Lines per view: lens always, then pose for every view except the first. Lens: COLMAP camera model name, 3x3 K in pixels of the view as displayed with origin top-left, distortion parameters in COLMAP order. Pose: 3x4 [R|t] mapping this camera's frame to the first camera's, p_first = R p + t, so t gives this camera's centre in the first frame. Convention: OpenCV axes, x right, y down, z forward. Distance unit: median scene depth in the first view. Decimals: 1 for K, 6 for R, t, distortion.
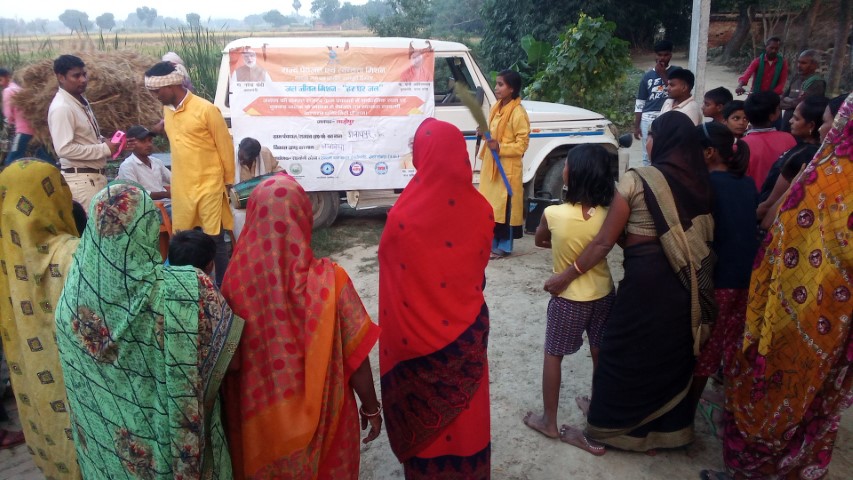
lens RADIAL K [[659.4, 0, 437.1], [0, 659.4, 243.2], [0, 0, 1]] dist [0.077162, -0.116888]
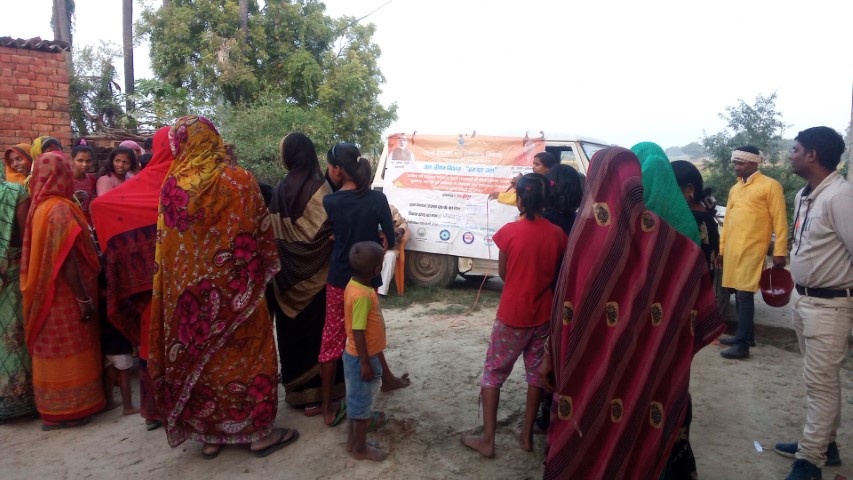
lens RADIAL K [[659.4, 0, 437.1], [0, 659.4, 243.2], [0, 0, 1]] dist [0.077162, -0.116888]
pose [[0.826447, 0.105206, -0.553098, 0.470947], [-0.205450, 0.970997, -0.122291, 0.046396], [0.524191, 0.214701, 0.824092, 0.041189]]
